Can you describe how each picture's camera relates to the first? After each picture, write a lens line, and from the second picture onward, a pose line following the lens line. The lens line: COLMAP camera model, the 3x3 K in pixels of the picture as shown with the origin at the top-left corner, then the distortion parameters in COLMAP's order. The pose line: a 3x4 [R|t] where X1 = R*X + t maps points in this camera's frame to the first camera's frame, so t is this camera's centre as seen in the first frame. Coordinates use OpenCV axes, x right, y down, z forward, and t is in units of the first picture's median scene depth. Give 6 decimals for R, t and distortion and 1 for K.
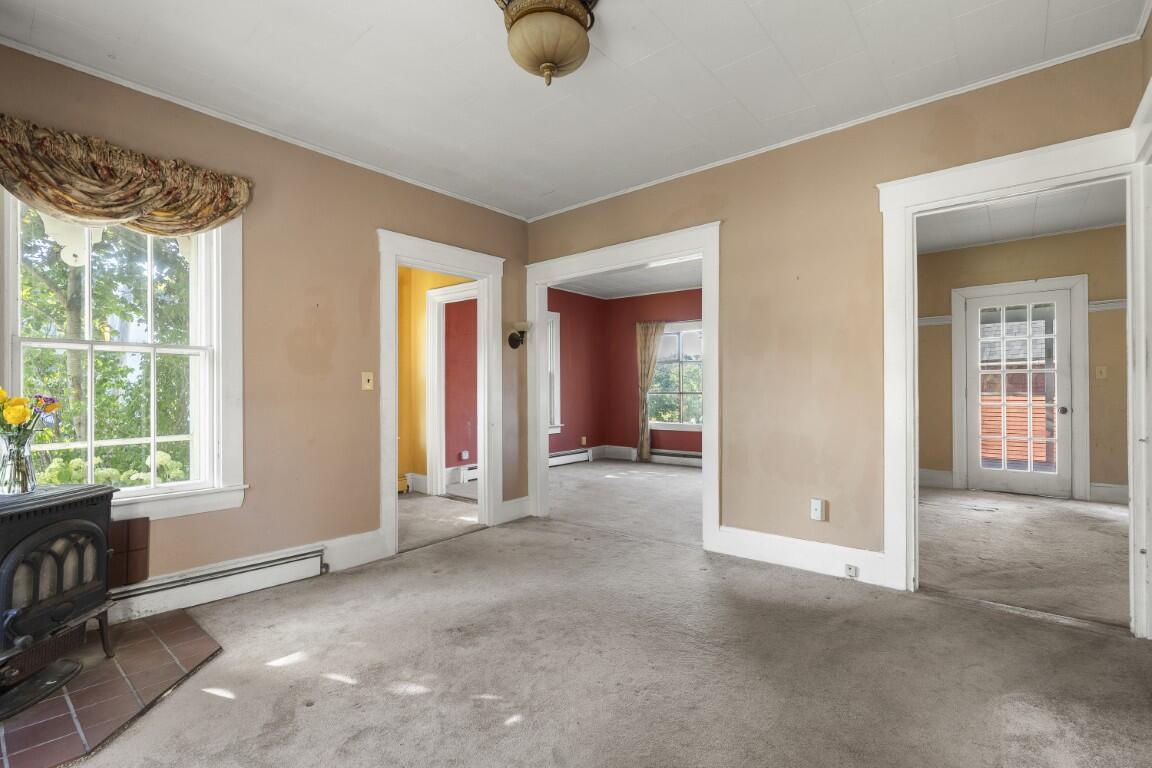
lens RADIAL K [[524.7, 0, 577.1], [0, 524.7, 387.9], [0, 0, 1]] dist [-0.000811, 0.001830]
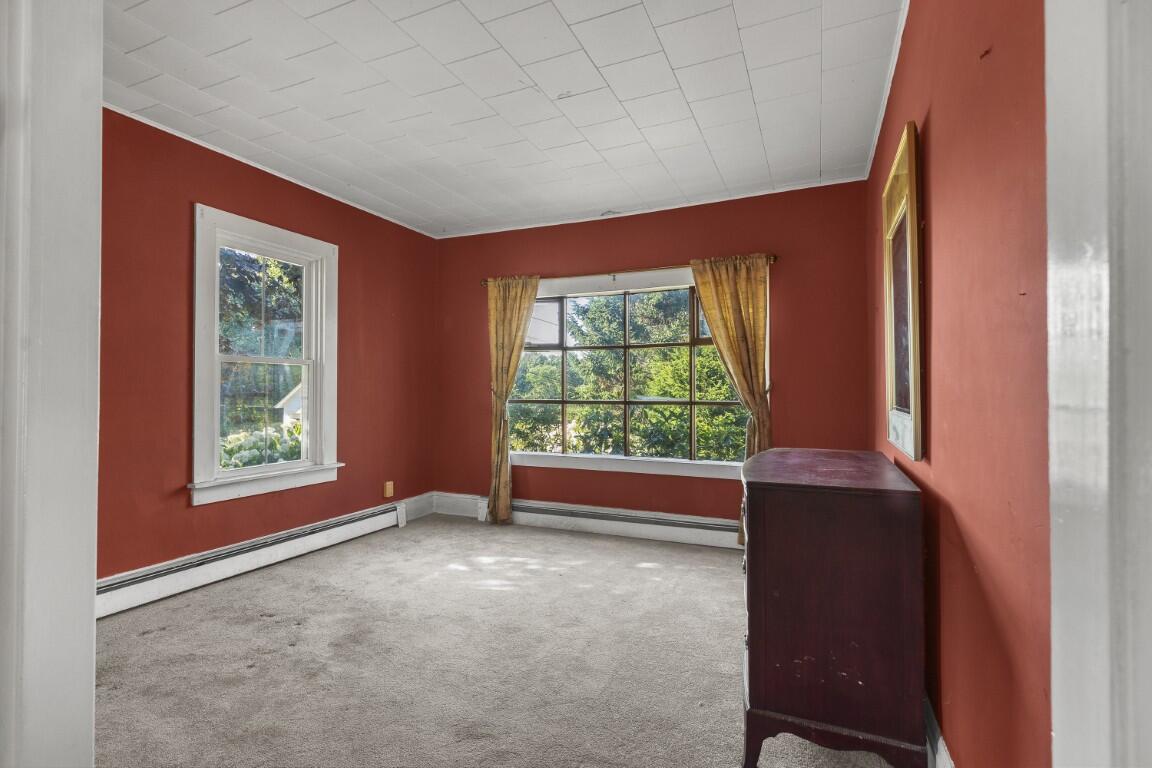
lens RADIAL K [[568.5, 0, 577.2], [0, 568.5, 383.8], [0, 0, 1]] dist [-0.003477, 0.001587]
pose [[0.965220, 0.009887, 0.261252, 0.046217], [-0.007178, 0.999910, -0.011320, -0.002959], [-0.261340, 0.009051, 0.965204, 0.385160]]
